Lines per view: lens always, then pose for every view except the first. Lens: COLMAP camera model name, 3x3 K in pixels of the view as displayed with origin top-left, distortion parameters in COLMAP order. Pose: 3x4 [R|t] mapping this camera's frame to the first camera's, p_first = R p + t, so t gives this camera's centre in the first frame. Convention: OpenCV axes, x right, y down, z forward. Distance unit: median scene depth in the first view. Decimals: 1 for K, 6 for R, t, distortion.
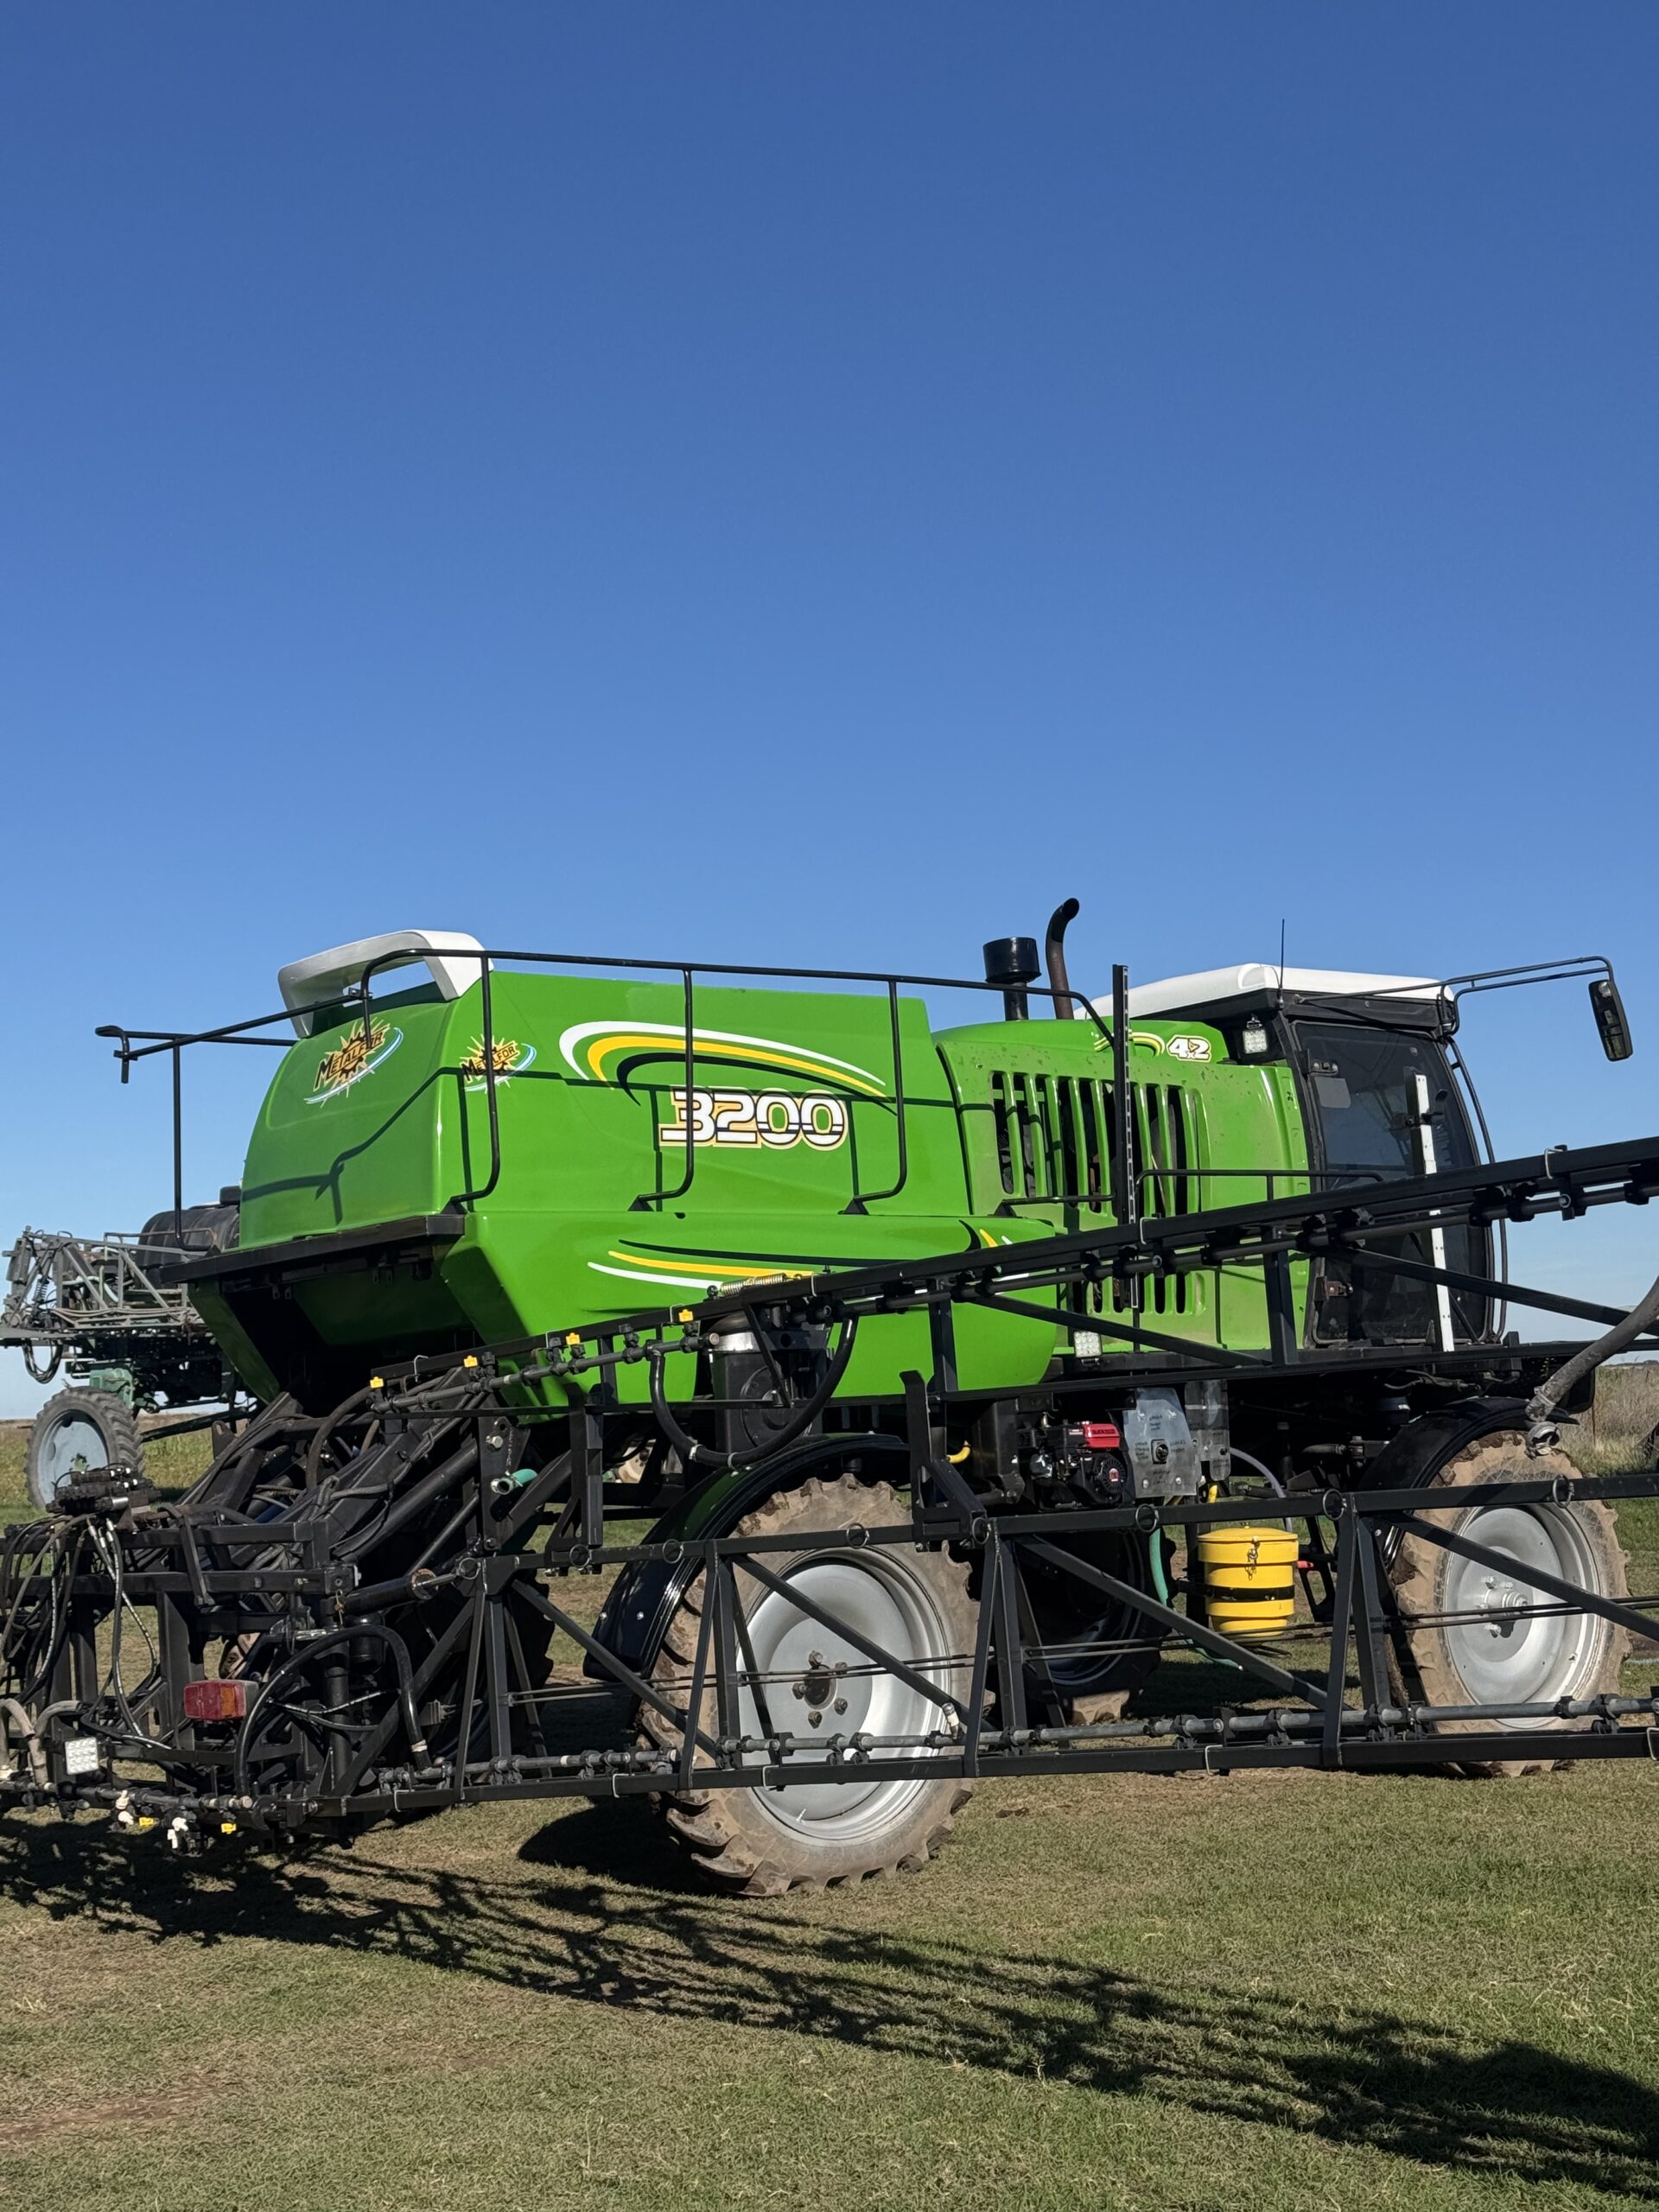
lens RADIAL K [[2987.3, 0, 824.7], [0, 2987.3, 1103.4], [0, 0, 1]] dist [0.063019, 0.000000]
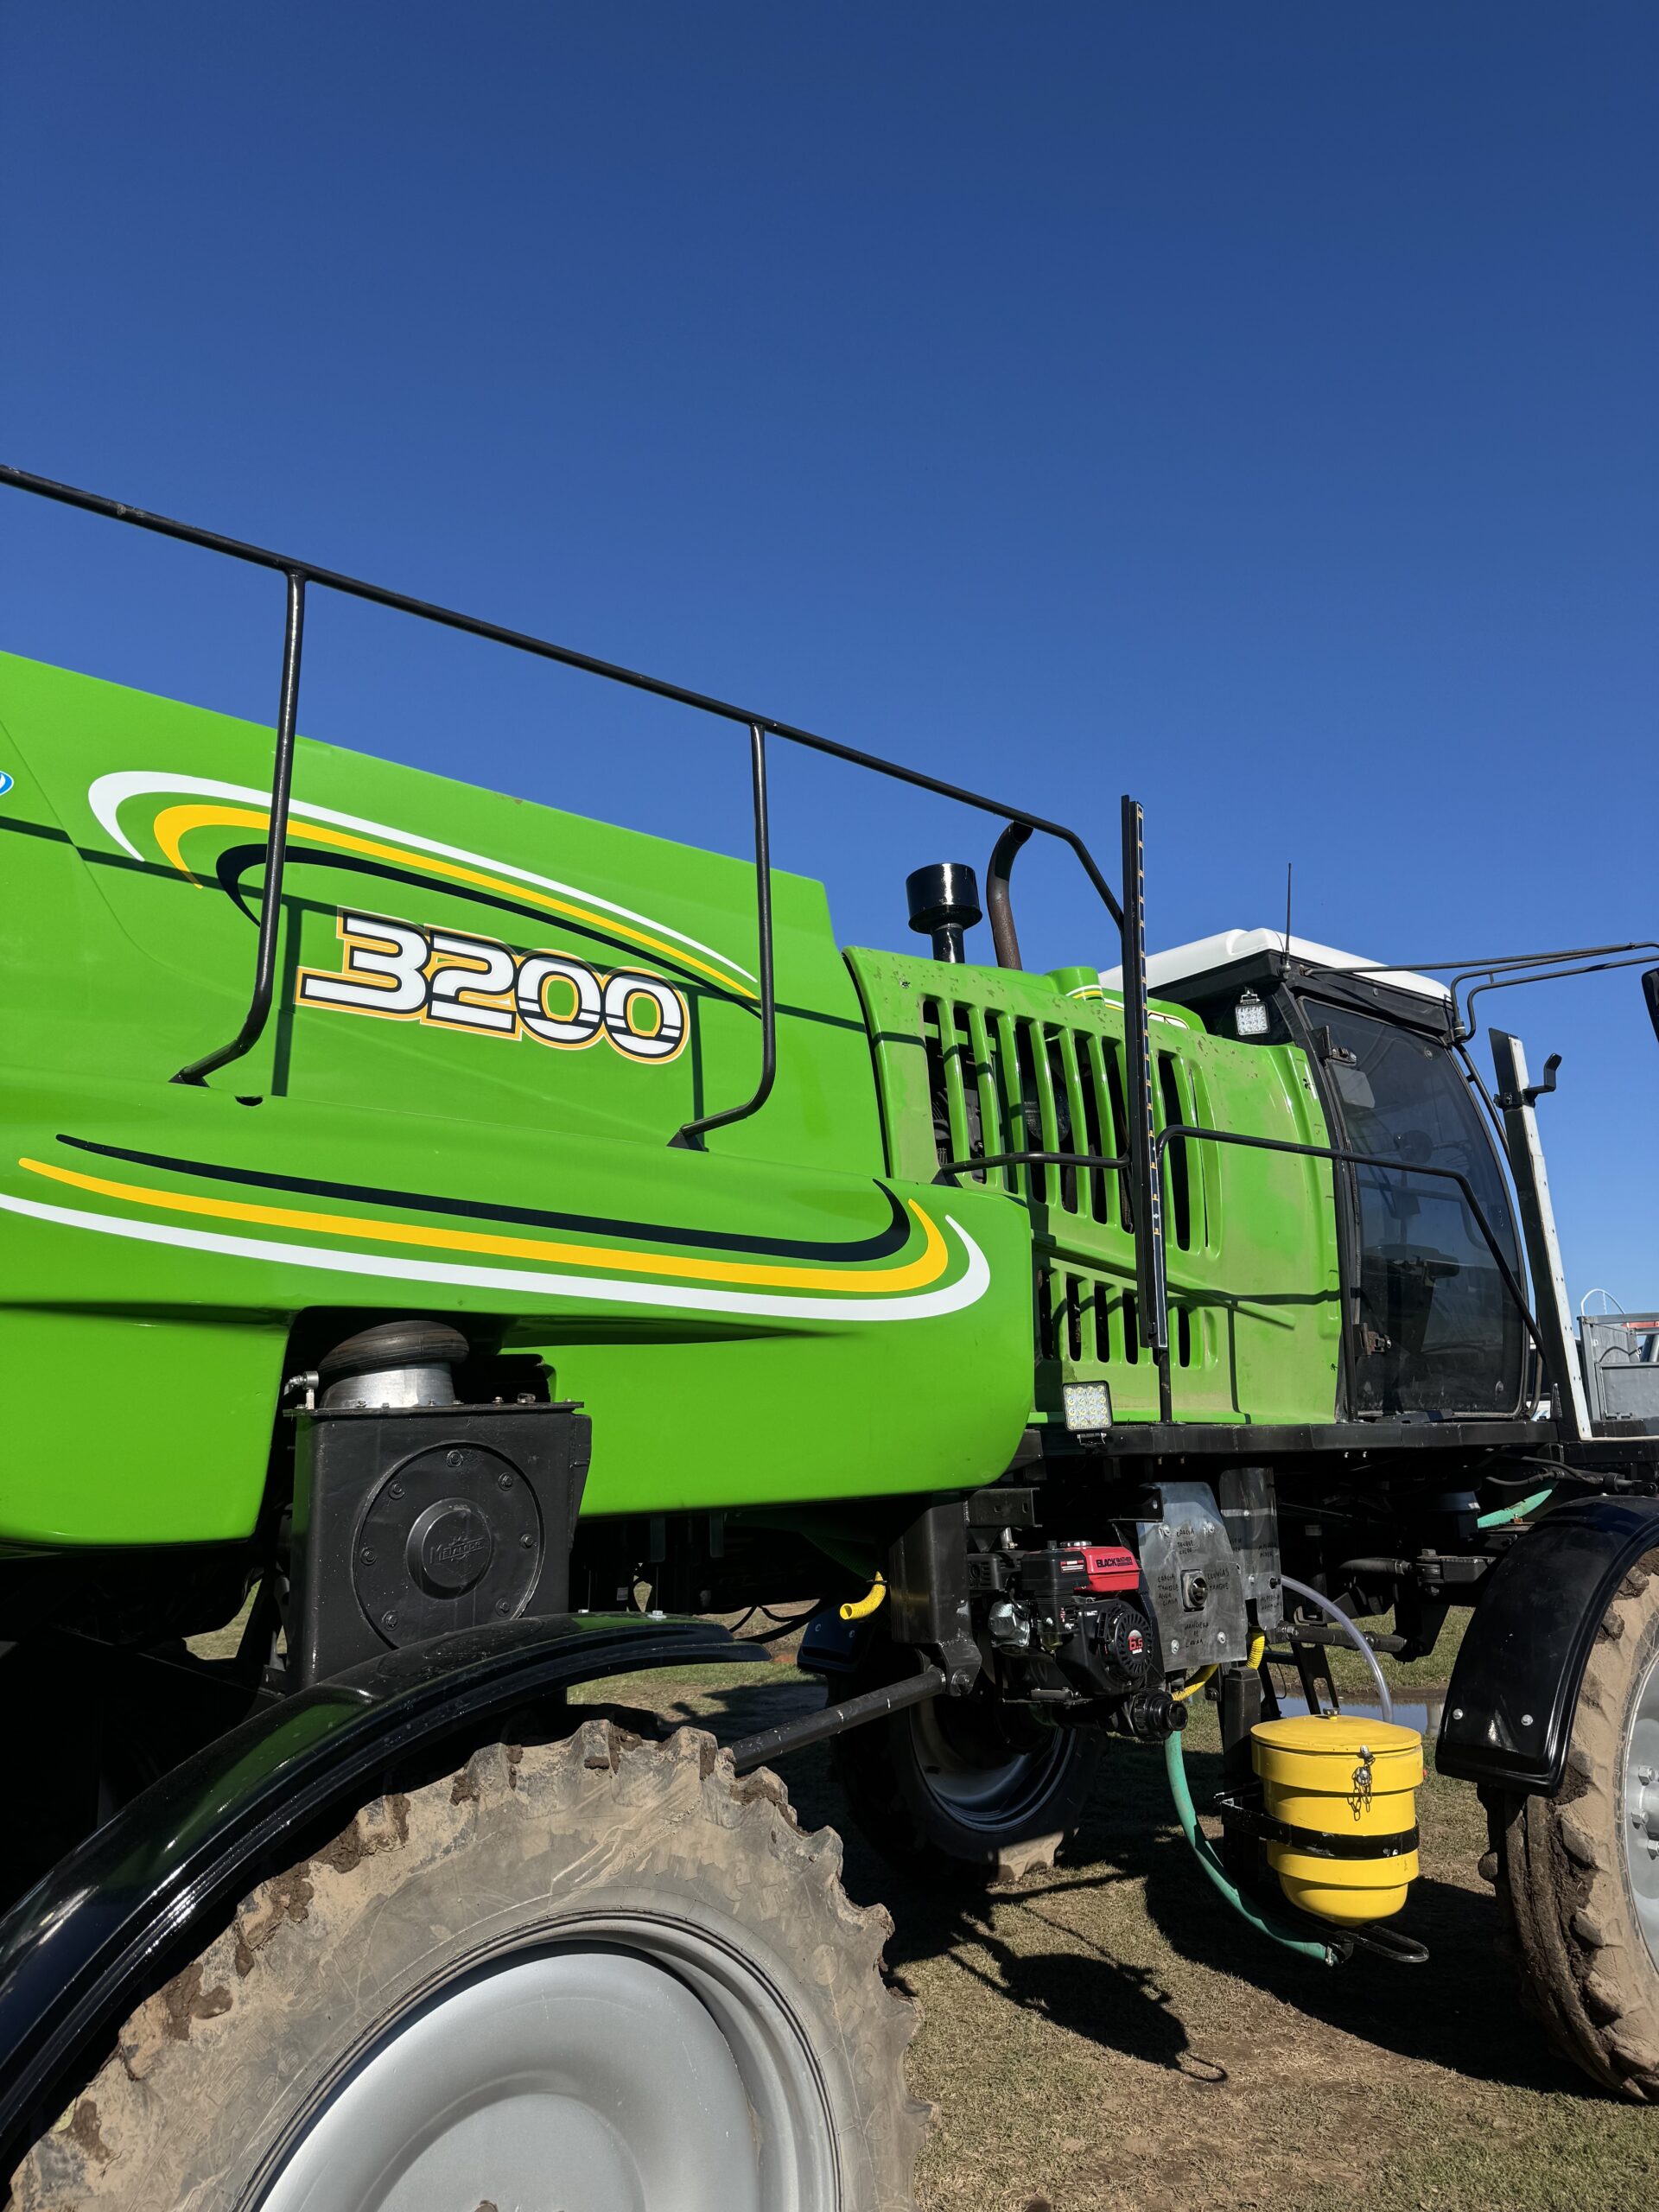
lens RADIAL K [[1588.0, 0, 830.5], [0, 1588.0, 1102.3], [0, 0, 1]] dist [0.042194, -0.030325]
pose [[0.999605, 0.019330, 0.020382, 0.029035], [-0.016931, 0.993573, -0.111922, 0.055168], [-0.022415, 0.111532, 0.993508, 0.665982]]
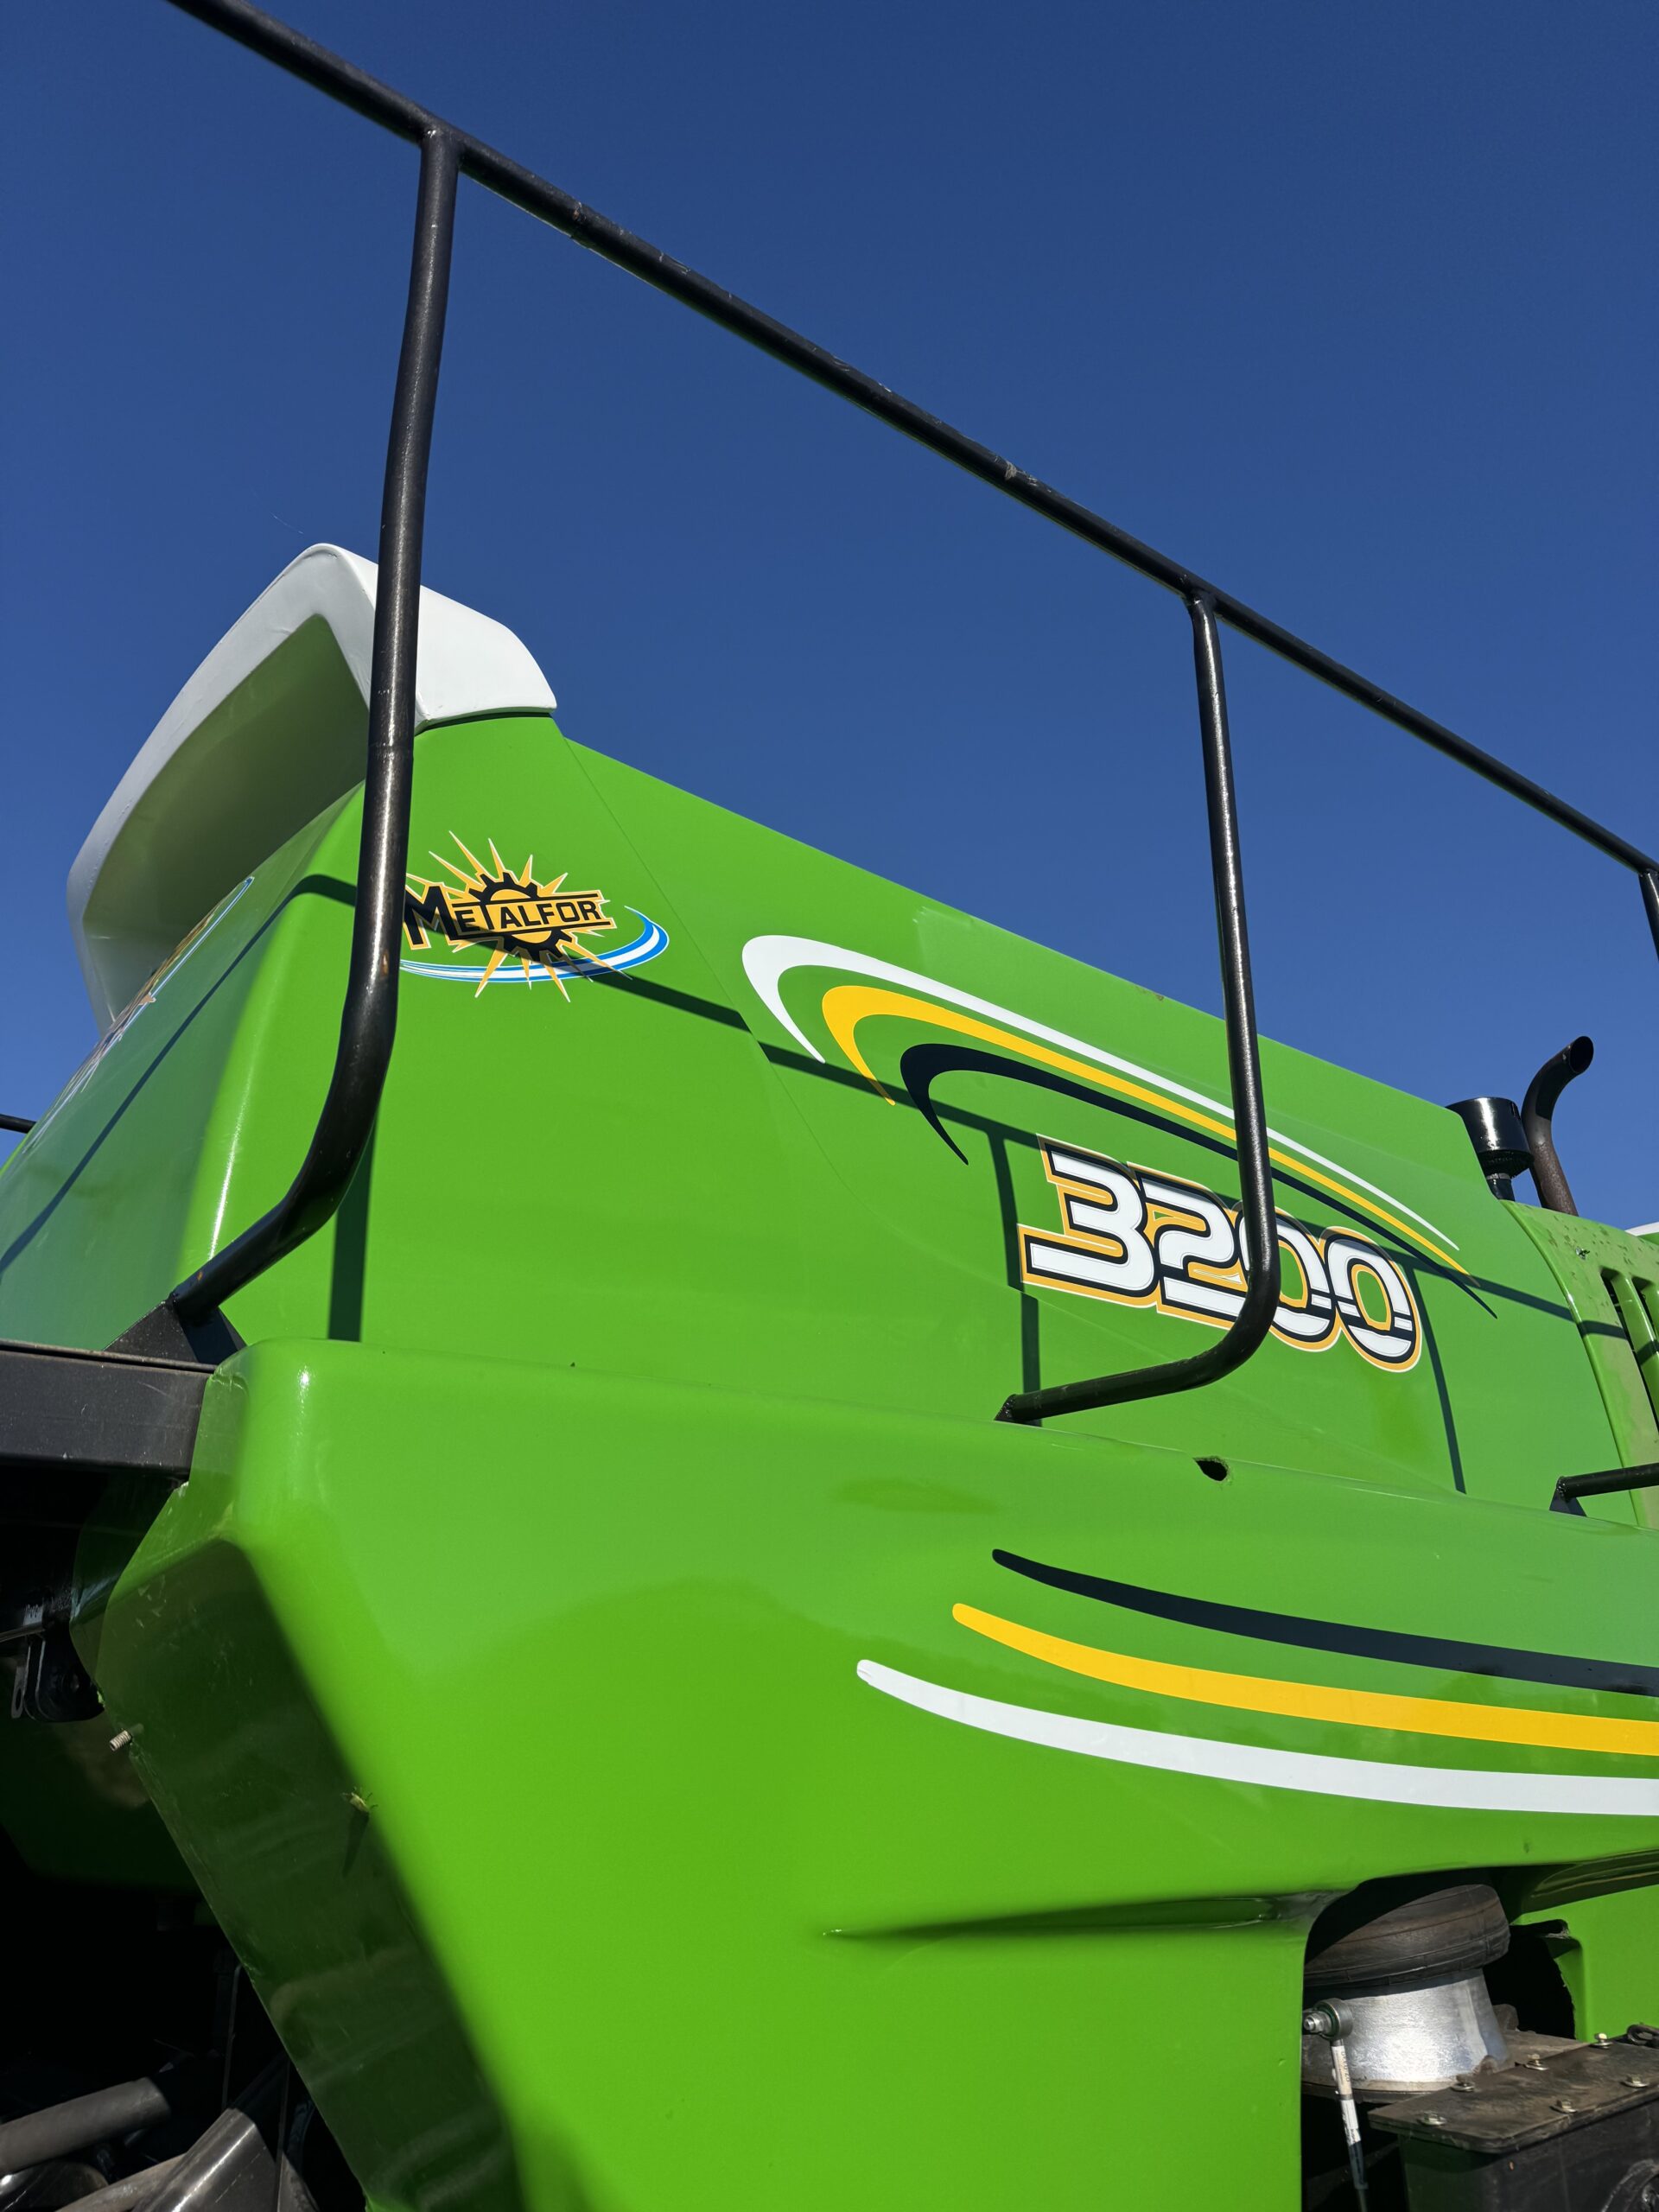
lens RADIAL K [[1588.0, 0, 798.7], [0, 1588.0, 1100.1], [0, 0, 1]] dist [0.042194, -0.030325]
pose [[0.998885, 0.024795, -0.040177, -0.067675], [-0.034748, 0.962211, -0.270080, 0.039449], [0.031962, 0.271175, 0.961999, 0.755704]]
